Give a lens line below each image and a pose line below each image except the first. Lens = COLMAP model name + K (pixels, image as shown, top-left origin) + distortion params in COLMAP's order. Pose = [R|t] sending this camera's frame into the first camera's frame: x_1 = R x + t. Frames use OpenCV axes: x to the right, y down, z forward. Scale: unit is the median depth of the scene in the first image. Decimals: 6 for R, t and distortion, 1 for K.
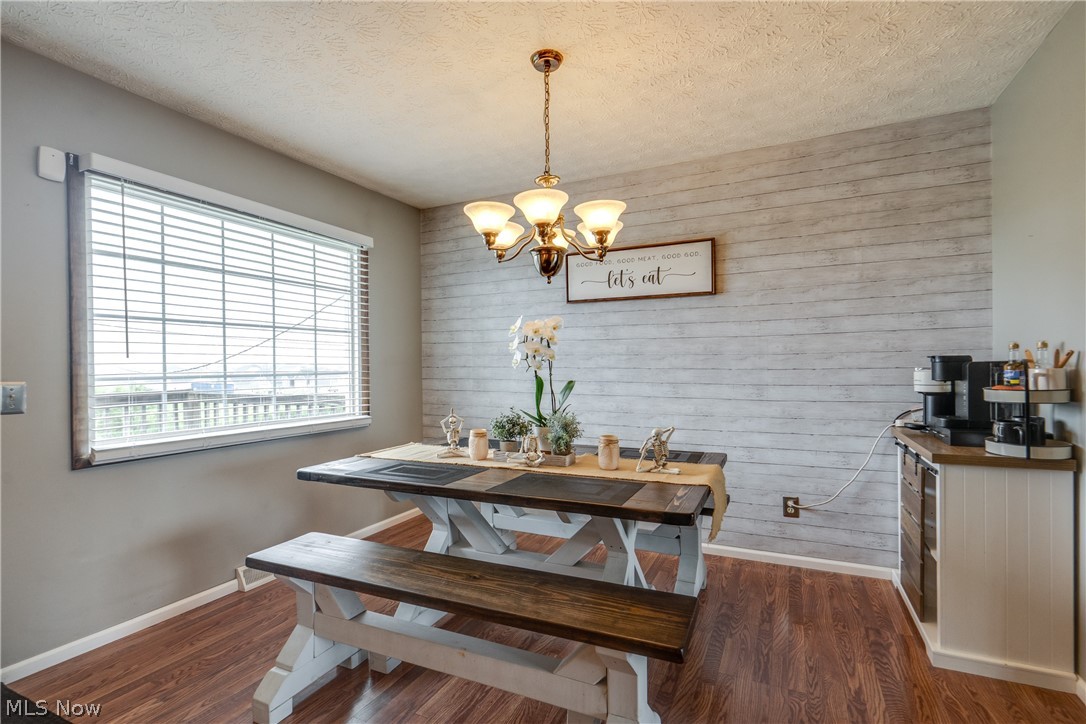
lens RADIAL K [[496.9, 0, 543.0], [0, 496.9, 364.2], [0, 0, 1]] dist [-0.010088, 0.009878]
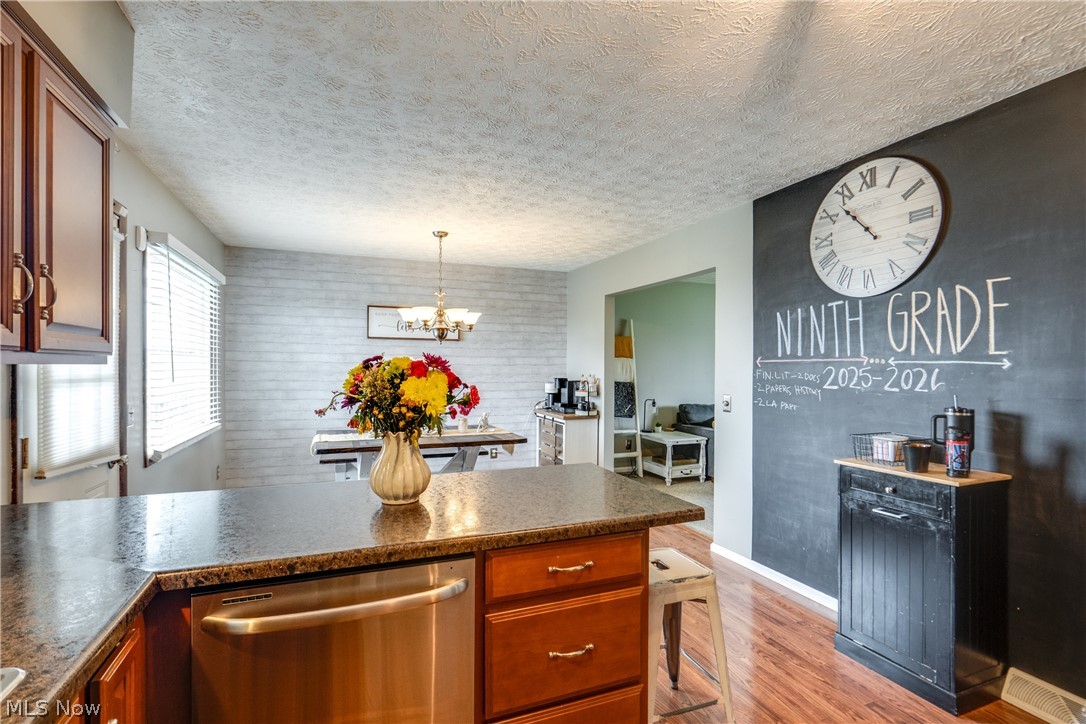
lens RADIAL K [[490.9, 0, 537.3], [0, 490.9, 362.3], [0, 0, 1]] dist [-0.003353, 0.001001]
pose [[0.685253, 0.022038, 0.727971, -0.832413], [-0.016158, 0.999756, -0.015056, -0.045375], [-0.728126, -0.001445, 0.685442, -0.471206]]
